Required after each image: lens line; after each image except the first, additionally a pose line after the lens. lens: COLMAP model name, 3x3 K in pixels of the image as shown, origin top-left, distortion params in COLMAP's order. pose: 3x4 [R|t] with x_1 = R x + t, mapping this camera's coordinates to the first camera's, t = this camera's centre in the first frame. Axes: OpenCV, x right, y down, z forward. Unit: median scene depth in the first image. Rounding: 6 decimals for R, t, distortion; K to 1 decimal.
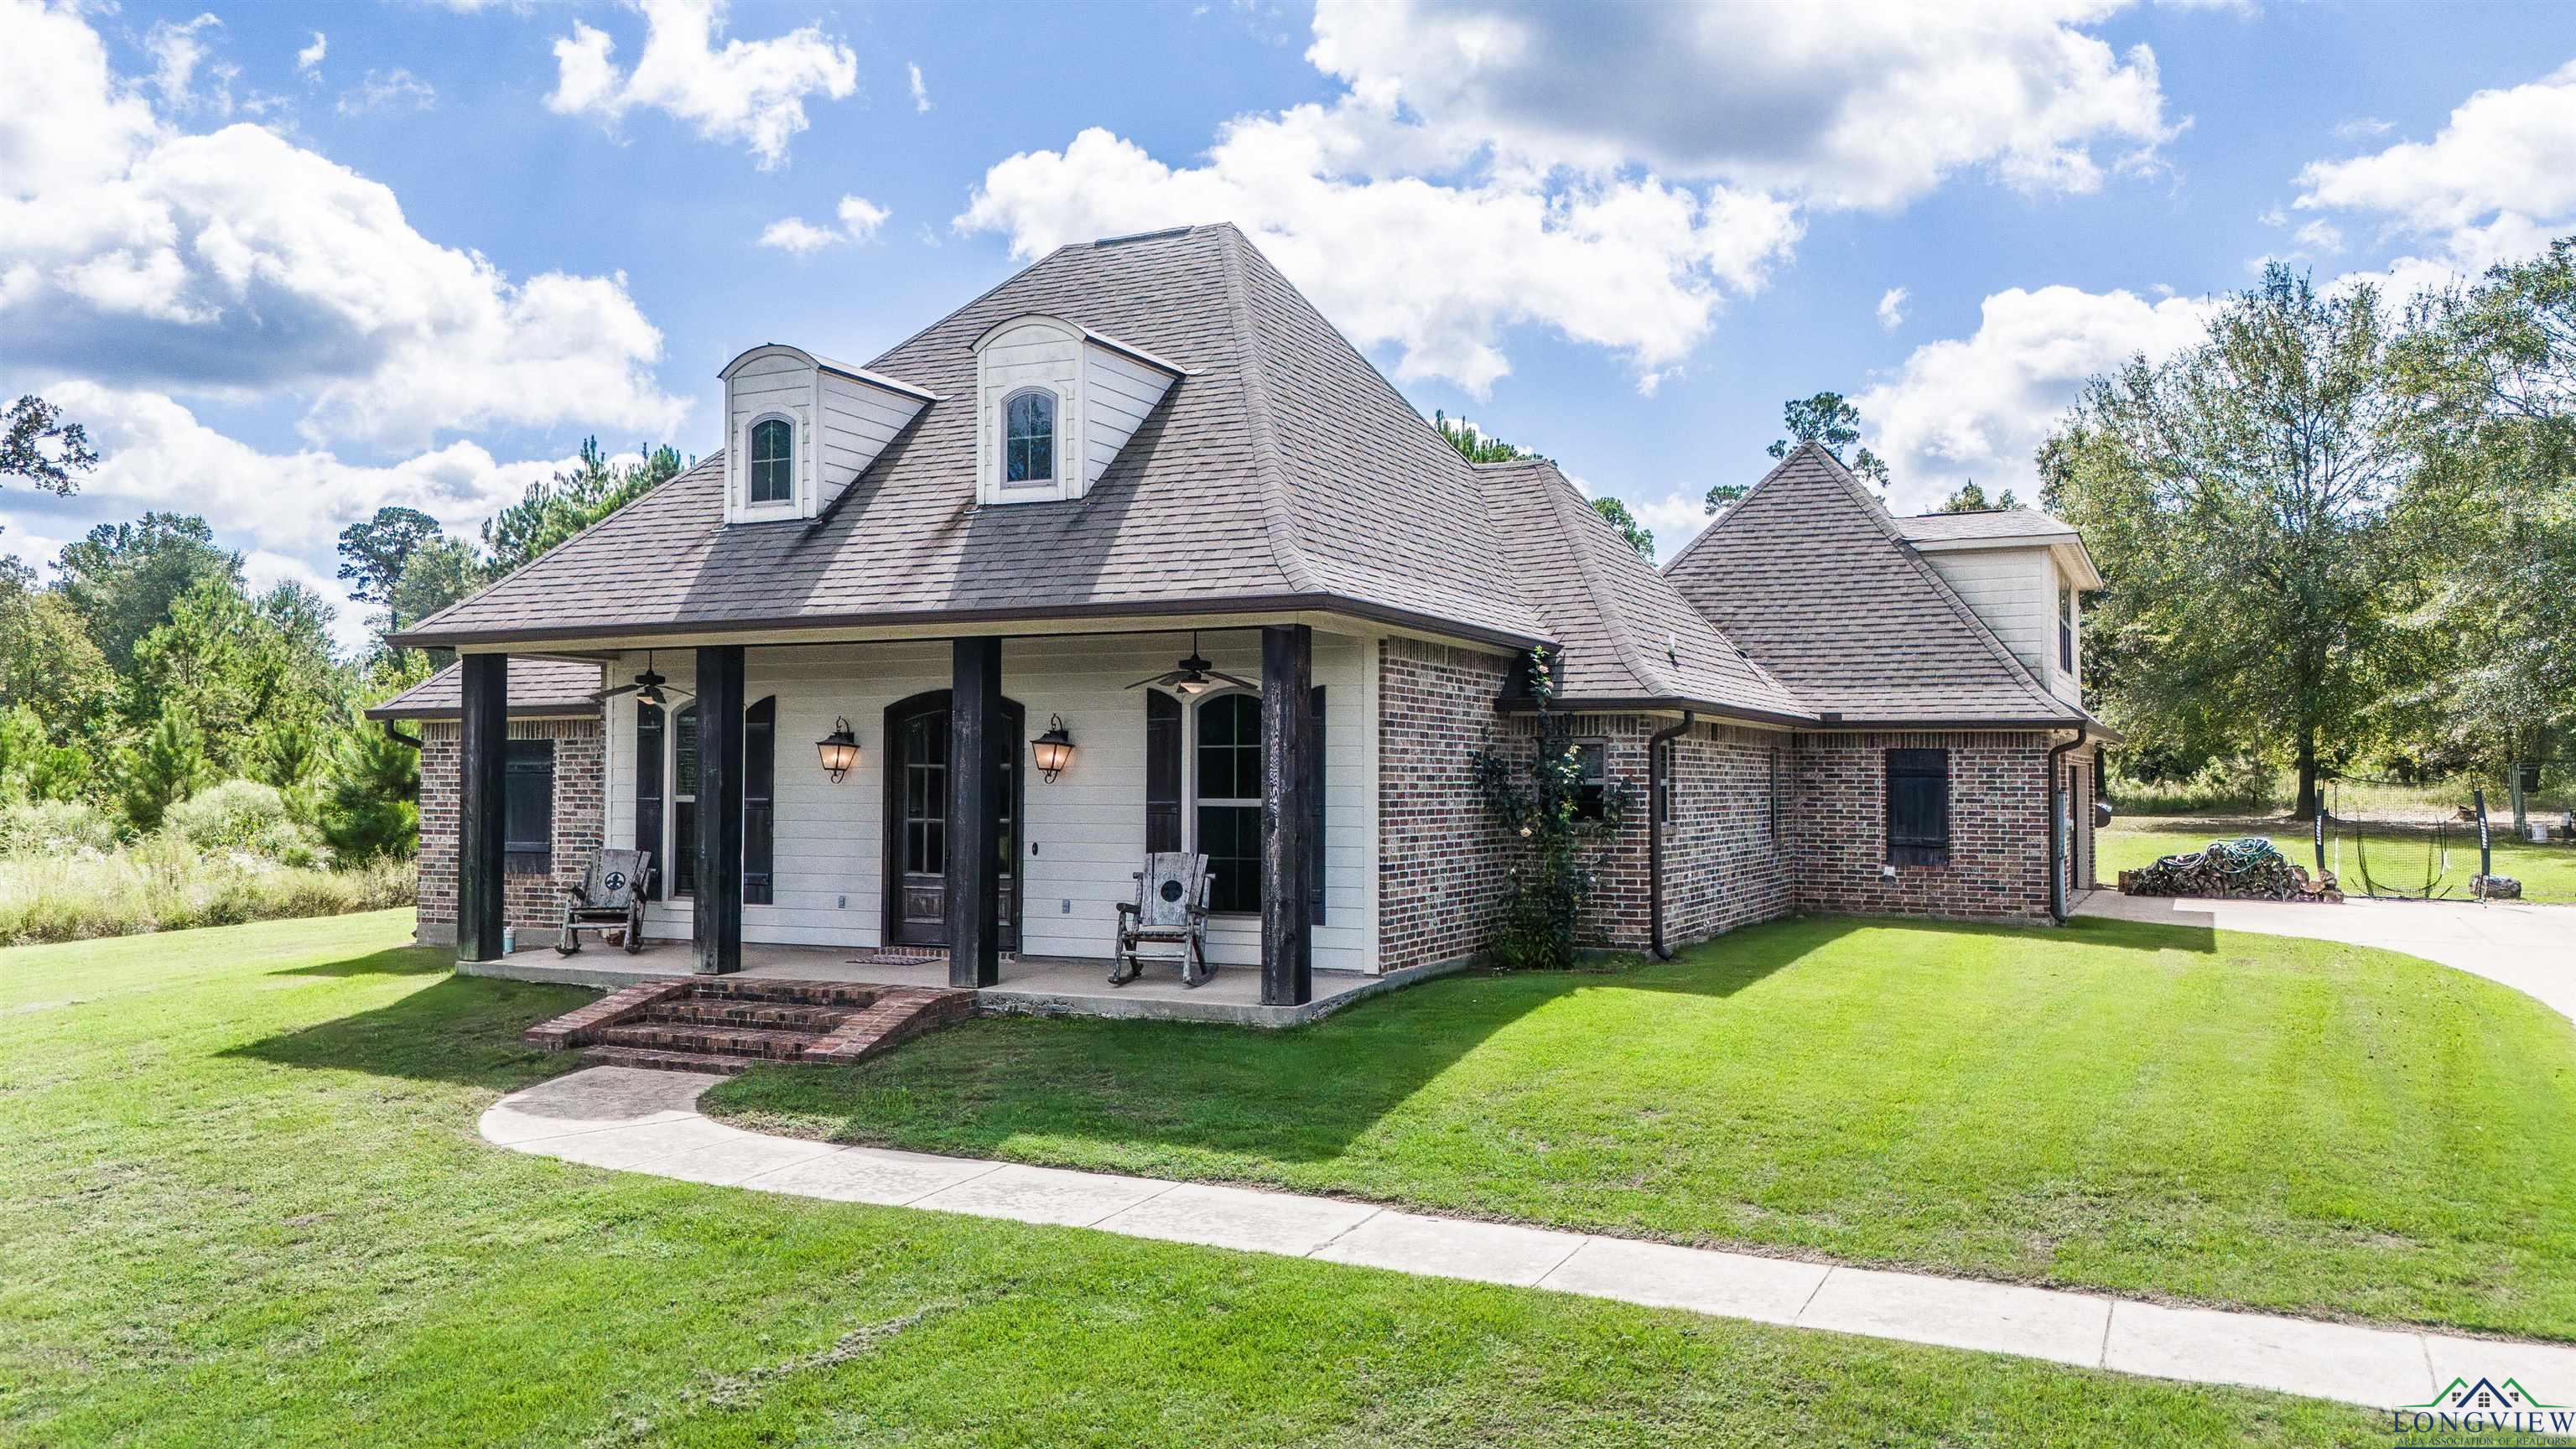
lens RADIAL K [[1886.5, 0, 1290.6], [0, 1886.5, 715.4], [0, 0, 1]] dist [0.082982, -0.091754]
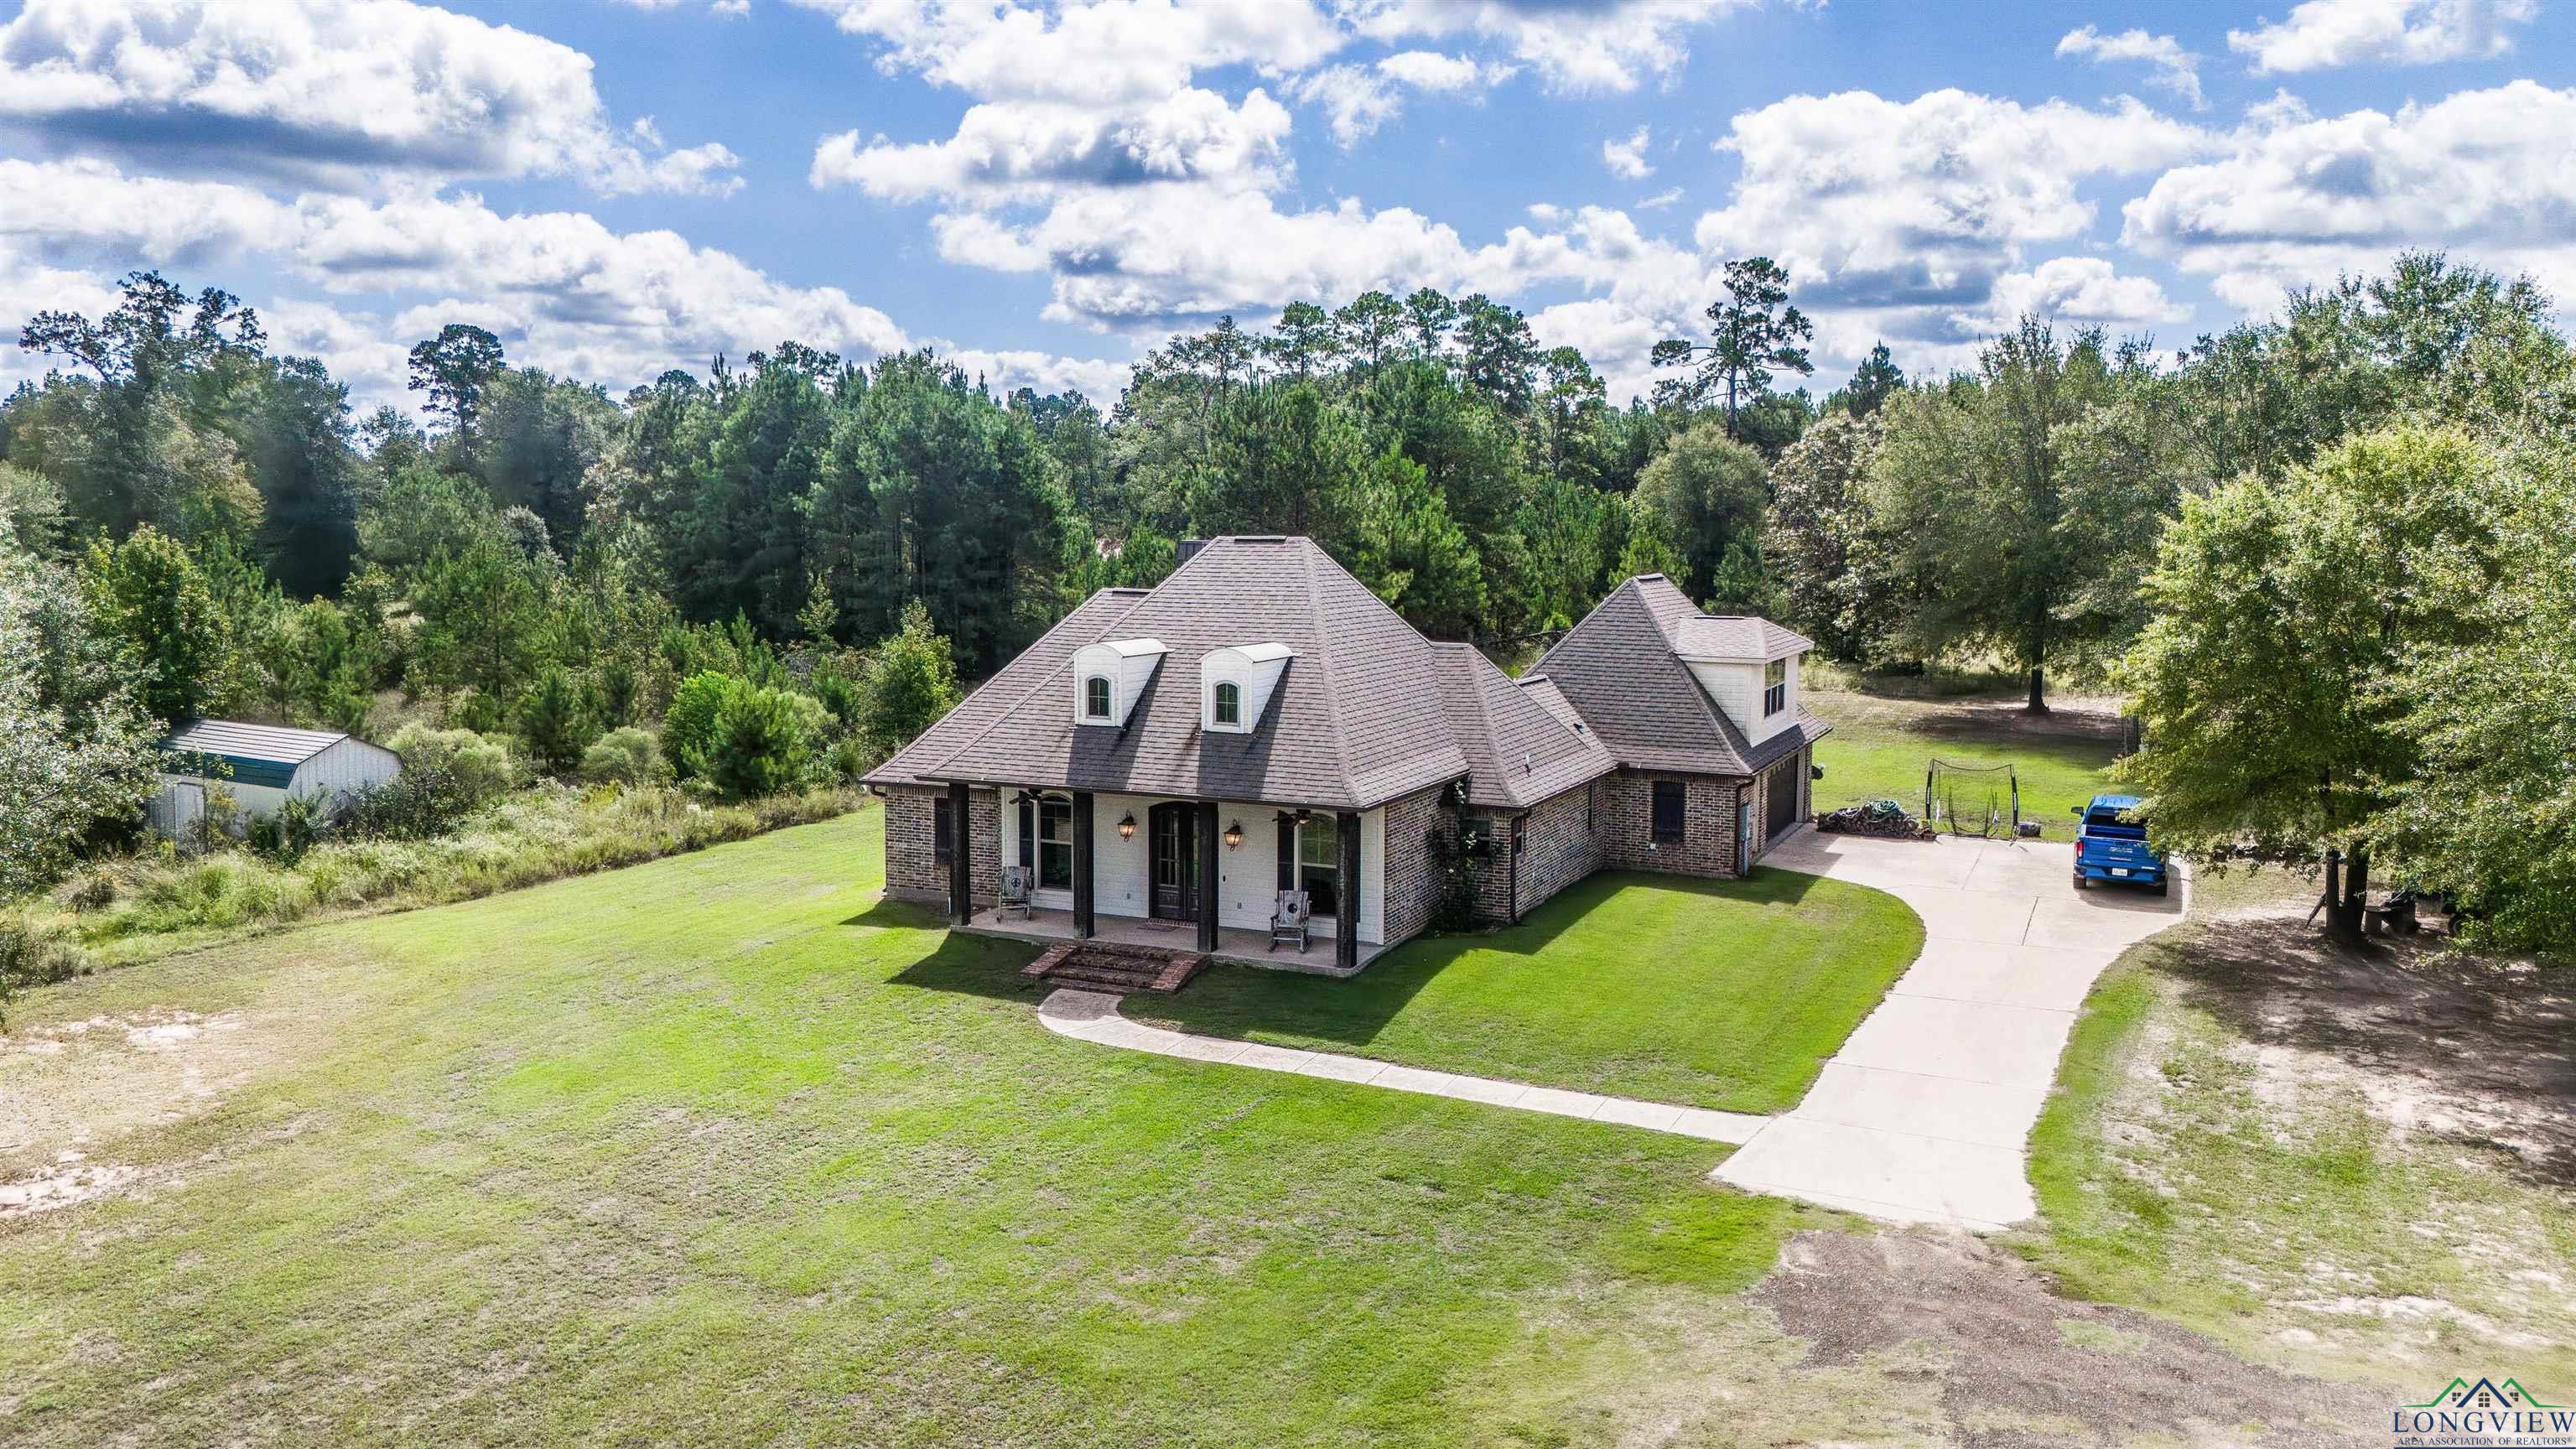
lens RADIAL K [[1888.6, 0, 1278.8], [0, 1888.6, 710.1], [0, 0, 1]] dist [0.115188, -0.176906]
pose [[0.999976, -0.000103, 0.006922, -0.084359], [-0.000856, 0.990372, 0.138426, -0.405033], [-0.006870, -0.138428, 0.990349, -1.078838]]
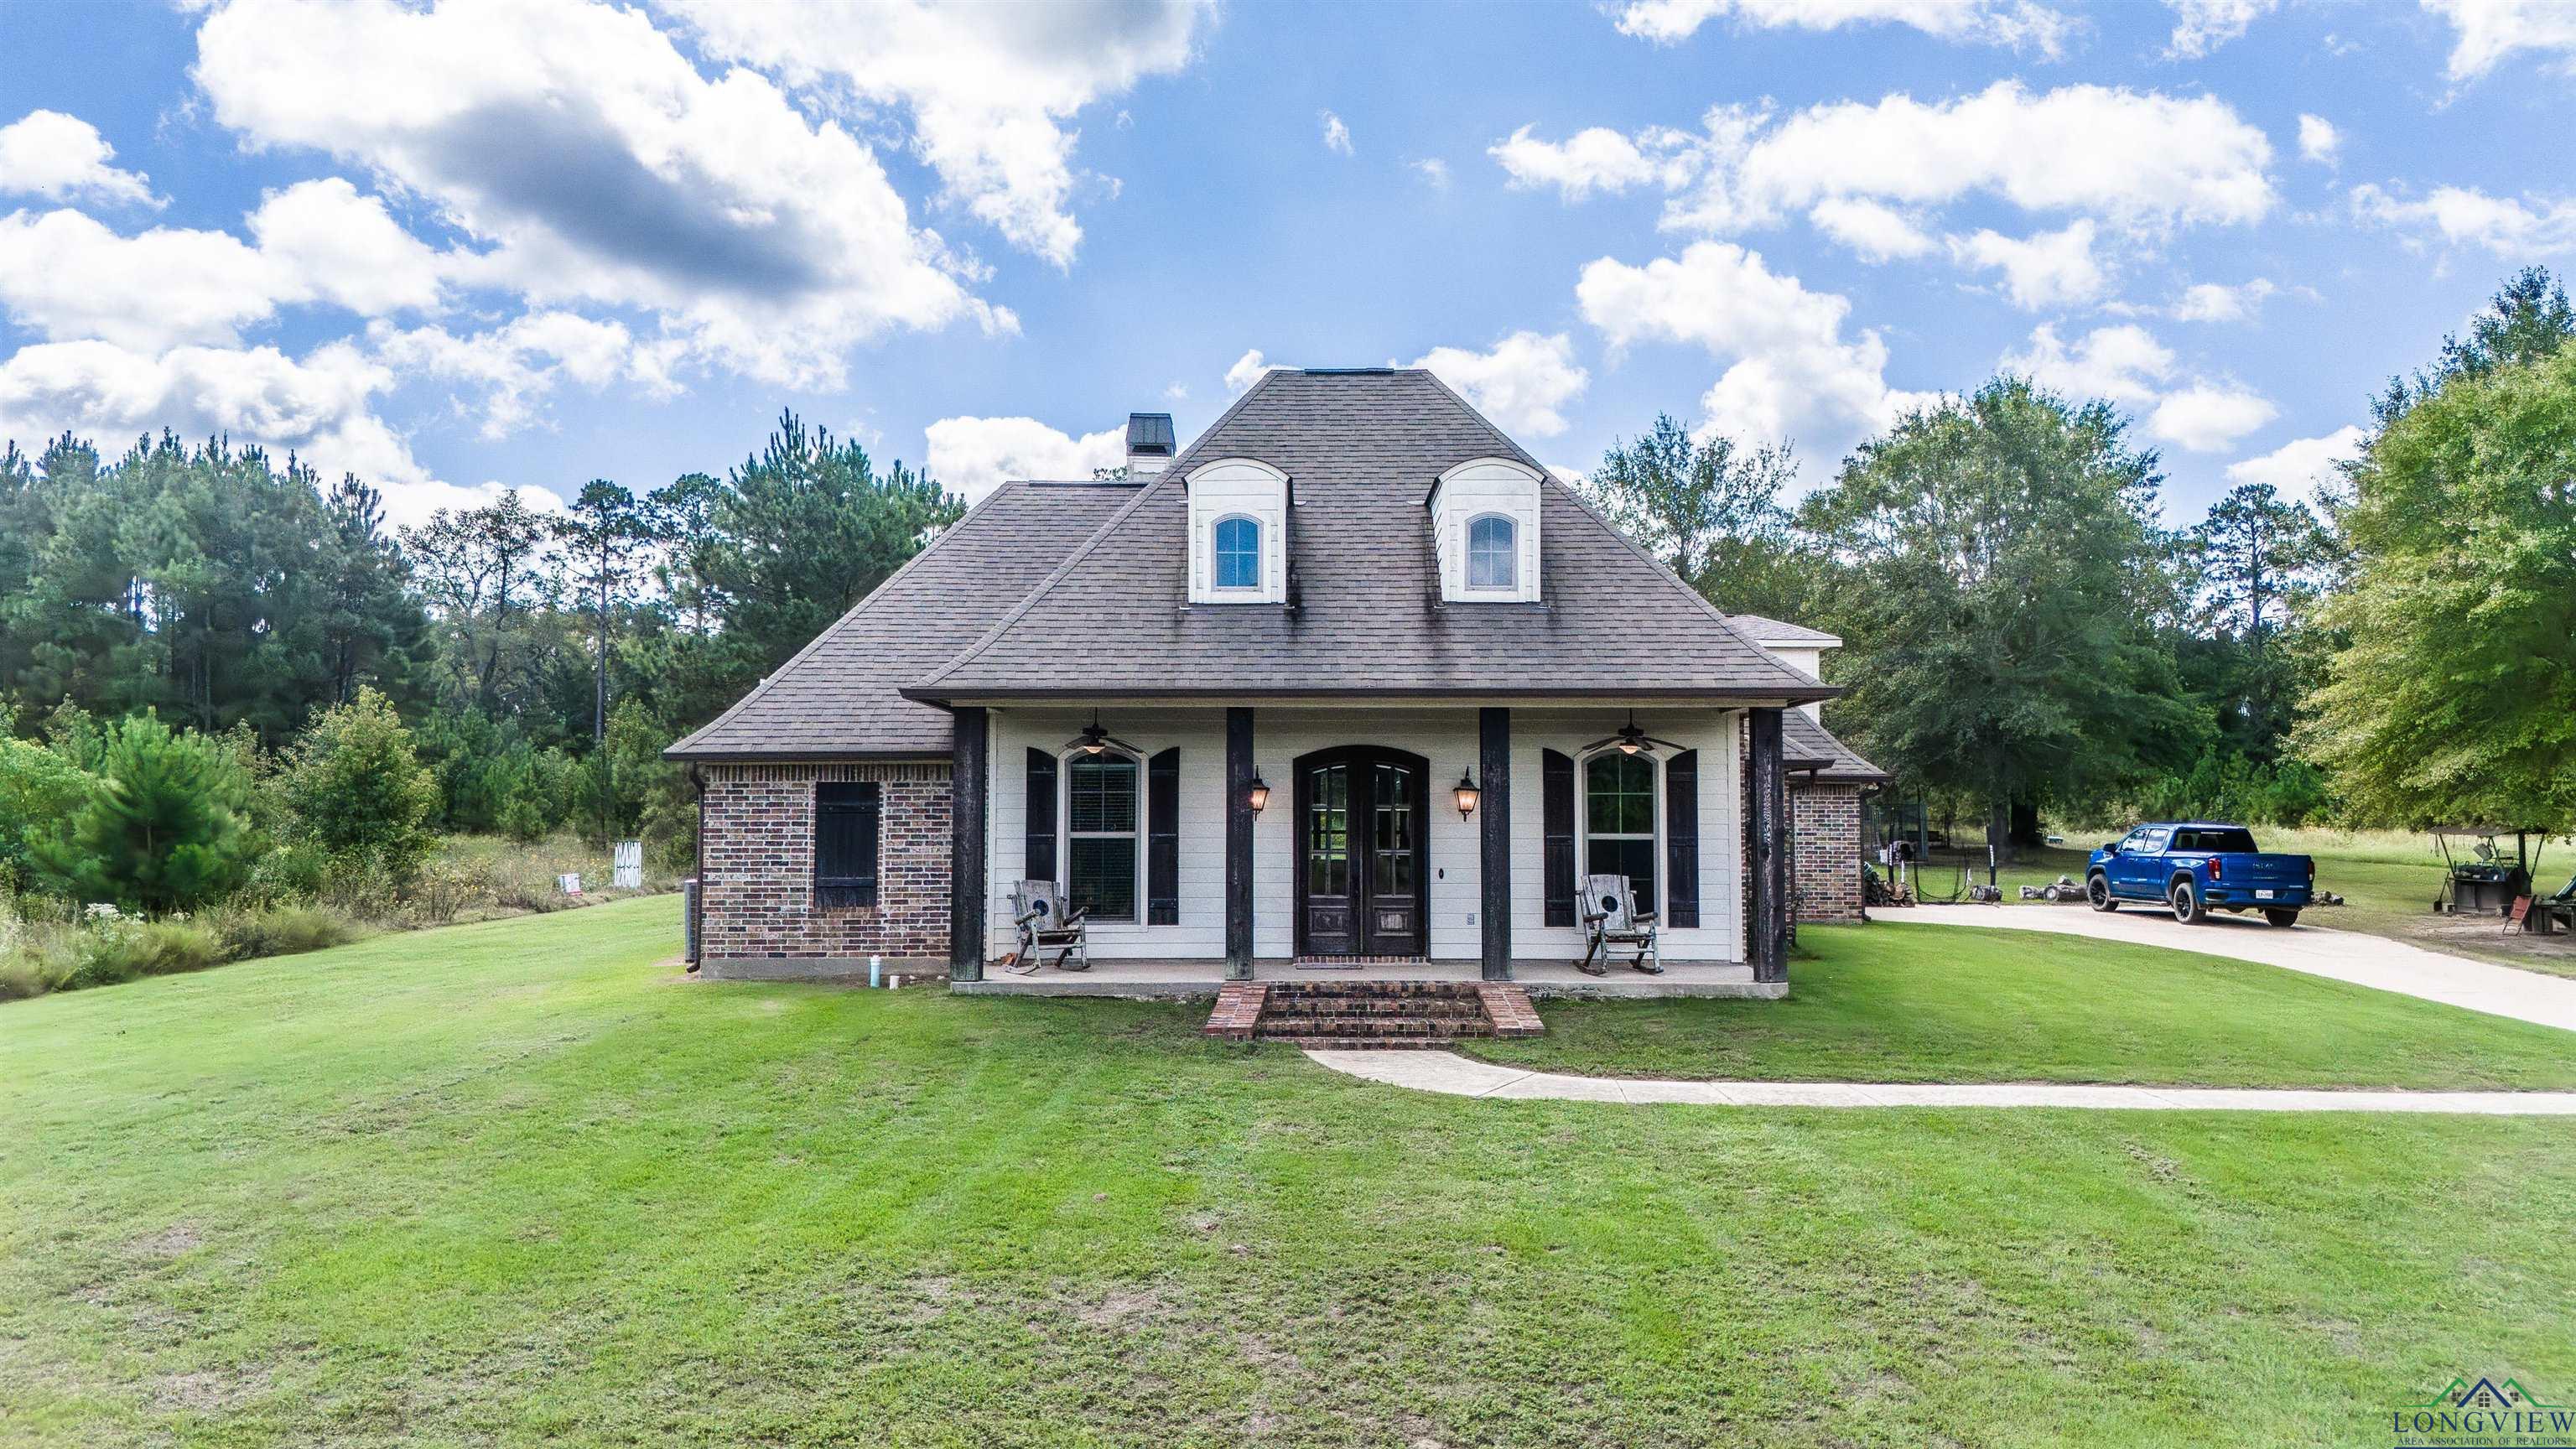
lens RADIAL K [[1888.6, 0, 1278.8], [0, 1888.6, 710.1], [0, 0, 1]] dist [0.115188, -0.176906]
pose [[0.900895, 0.023741, 0.433387, -0.750578], [-0.013523, 0.999553, -0.026646, -0.003012], [-0.433826, 0.018144, 0.900814, -0.084705]]
